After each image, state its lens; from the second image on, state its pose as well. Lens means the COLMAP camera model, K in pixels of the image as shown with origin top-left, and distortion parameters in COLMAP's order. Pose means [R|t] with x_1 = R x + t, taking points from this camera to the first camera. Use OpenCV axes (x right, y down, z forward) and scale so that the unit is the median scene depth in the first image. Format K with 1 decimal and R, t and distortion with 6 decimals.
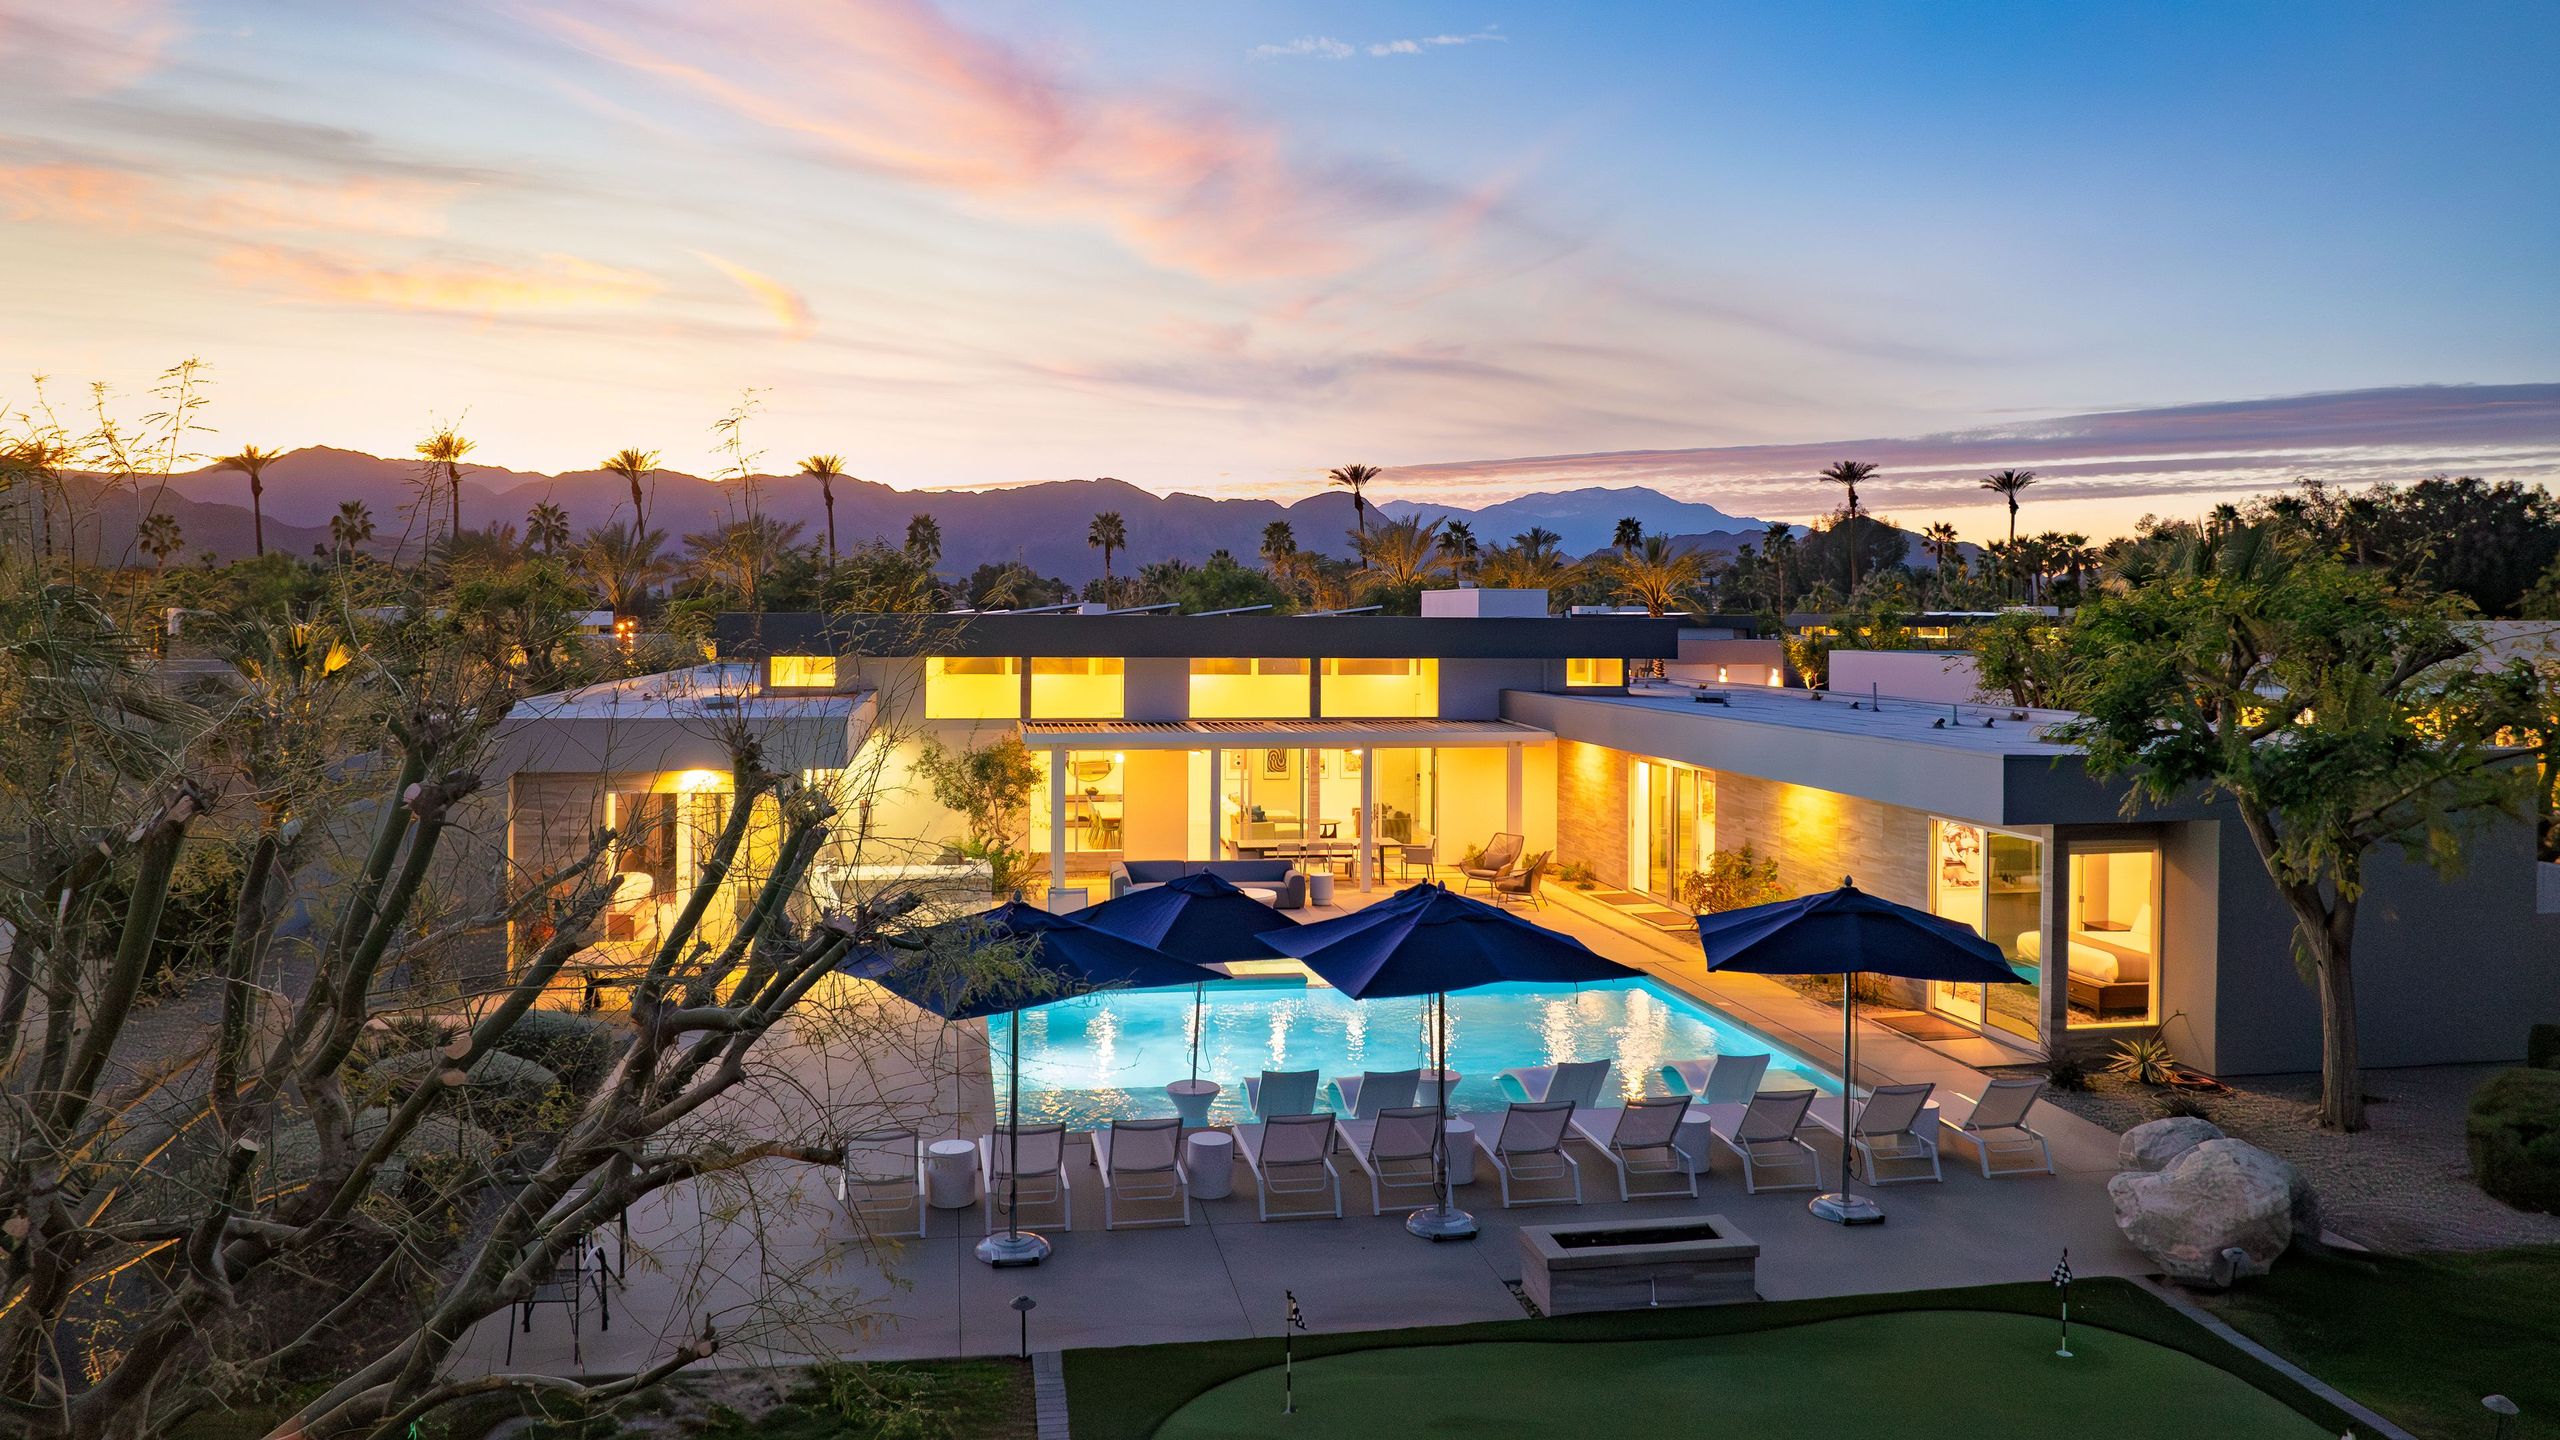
lens RADIAL K [[1825.8, 0, 1276.8], [0, 1825.8, 614.2], [0, 0, 1]] dist [-0.033899, -0.004770]
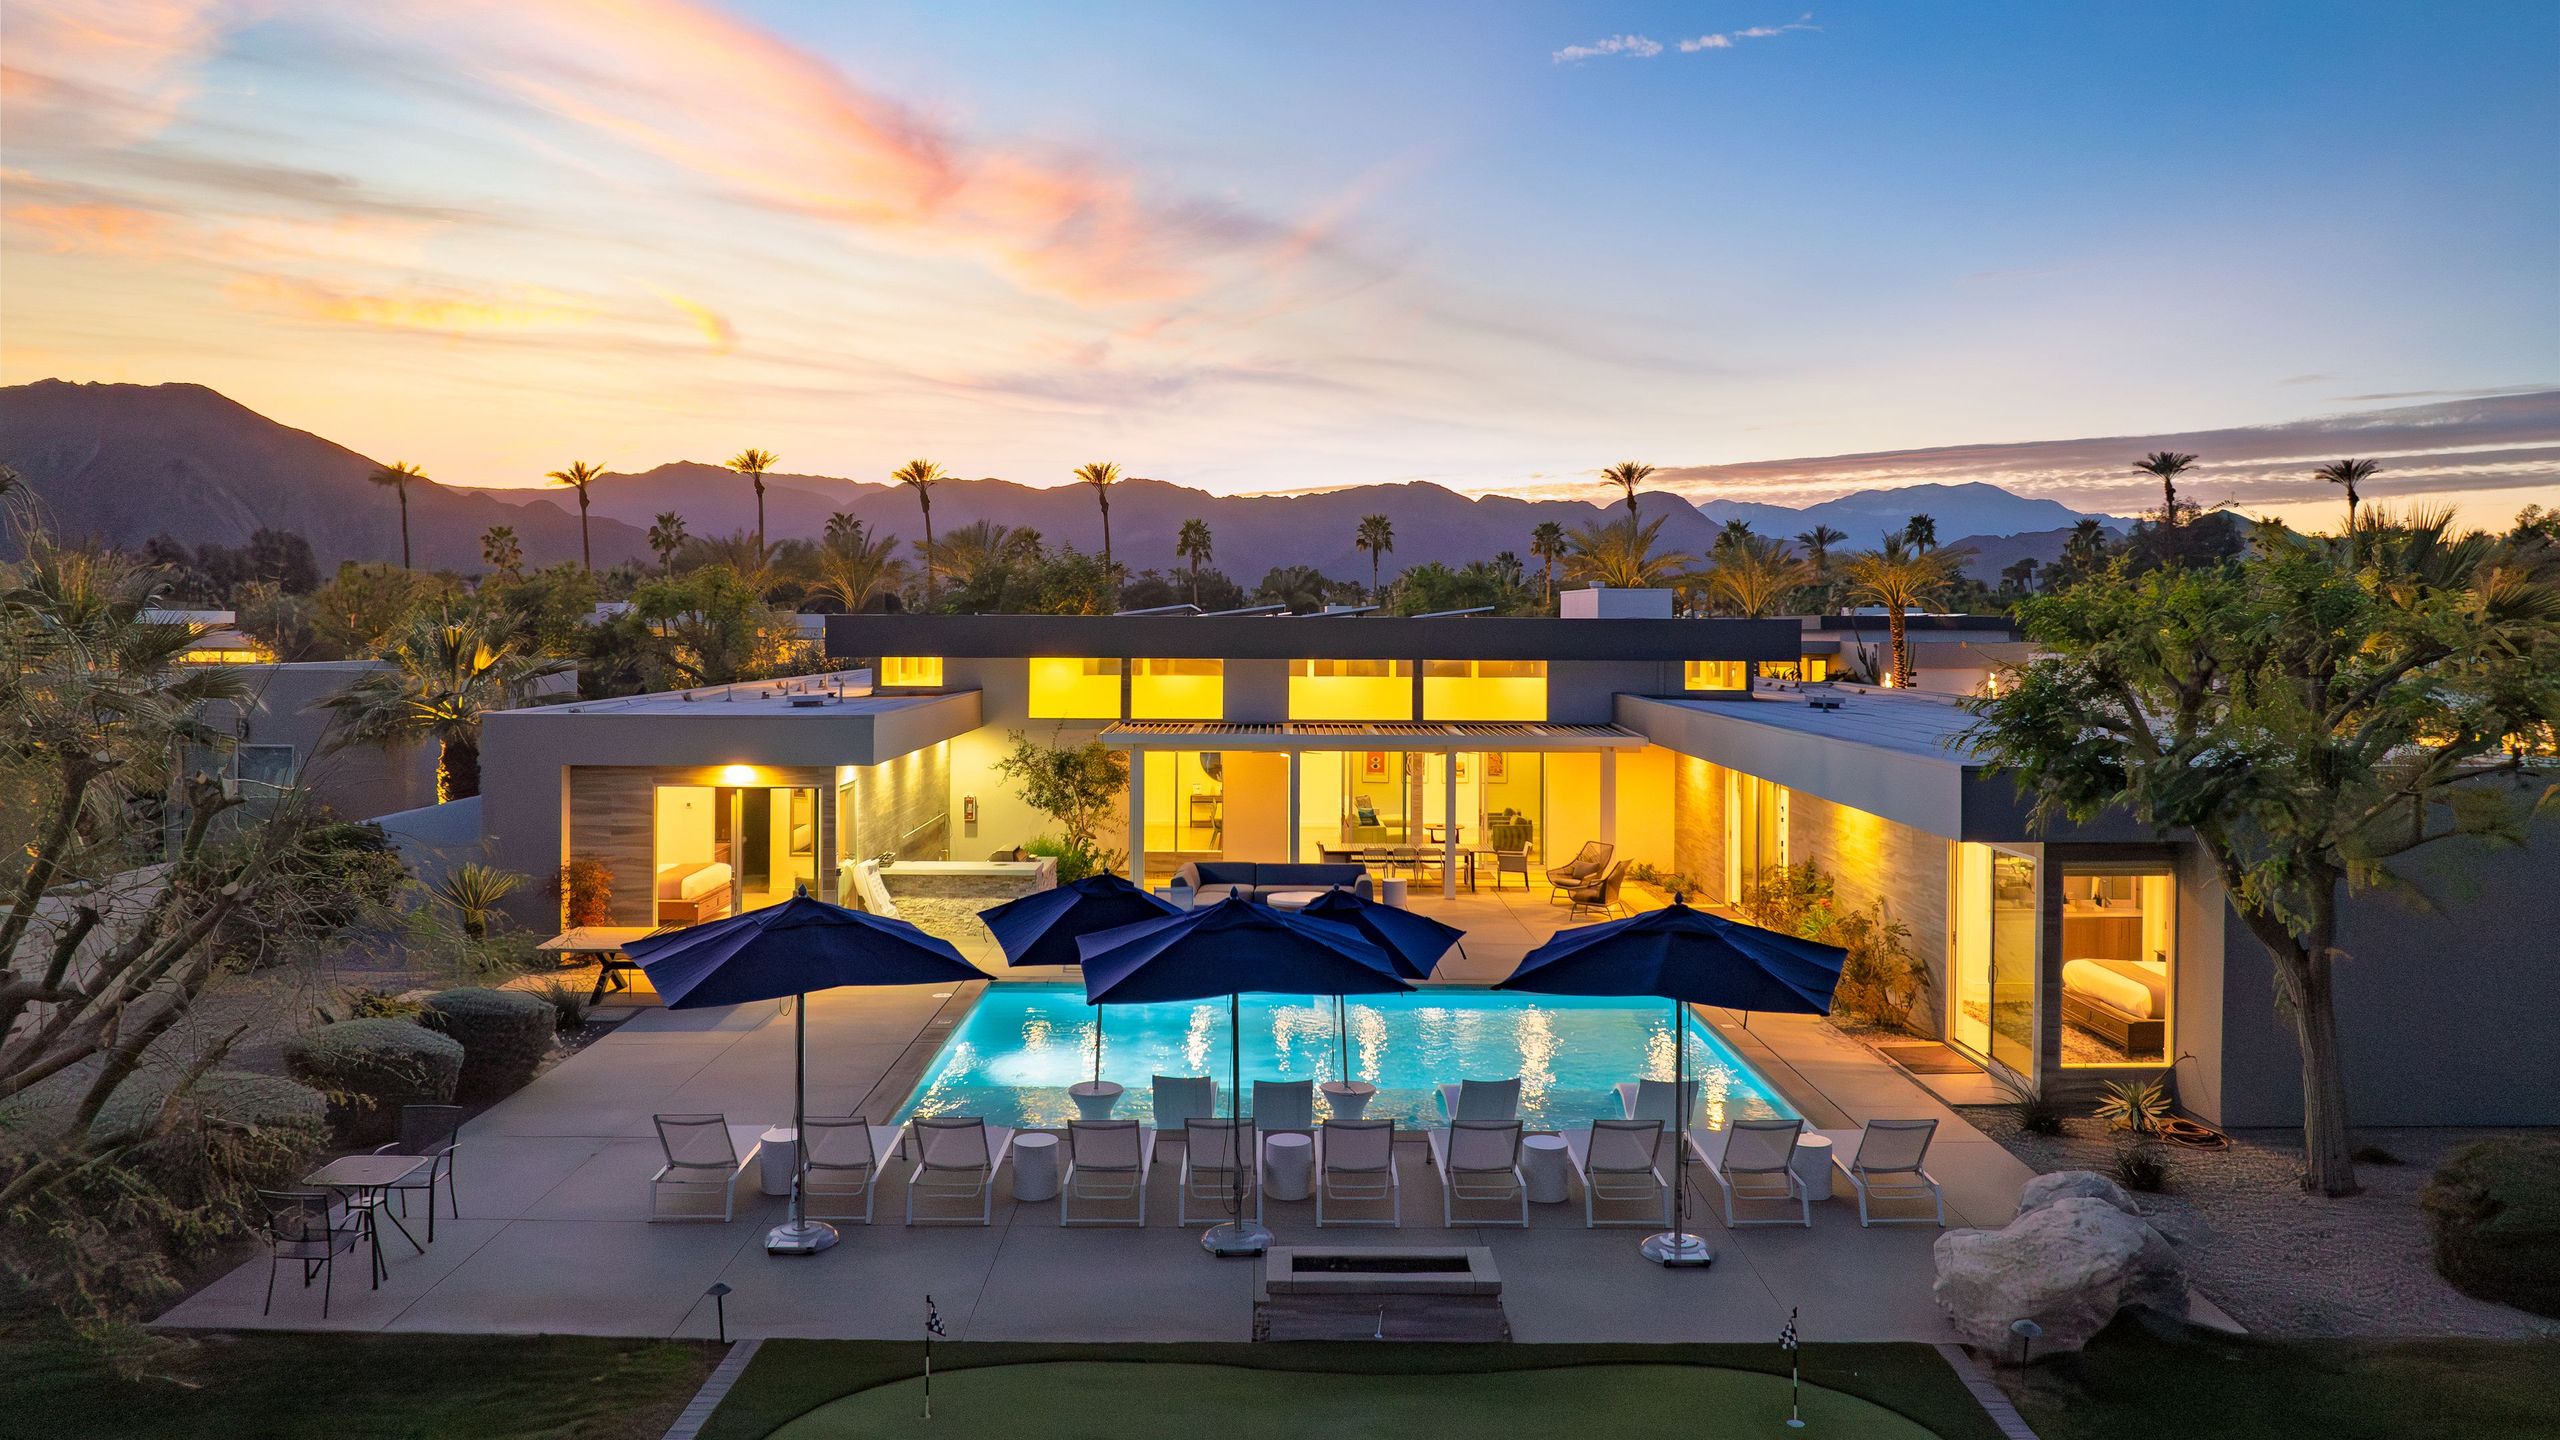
lens RADIAL K [[1816.0, 0, 1265.9], [0, 1816.0, 566.4], [0, 0, 1]] dist [-0.036877, -0.002827]
pose [[0.984188, -0.006221, -0.177018, 0.129361], [0.001317, 0.999613, -0.027804, 0.000417], [0.177123, 0.027131, 0.983815, 0.017710]]
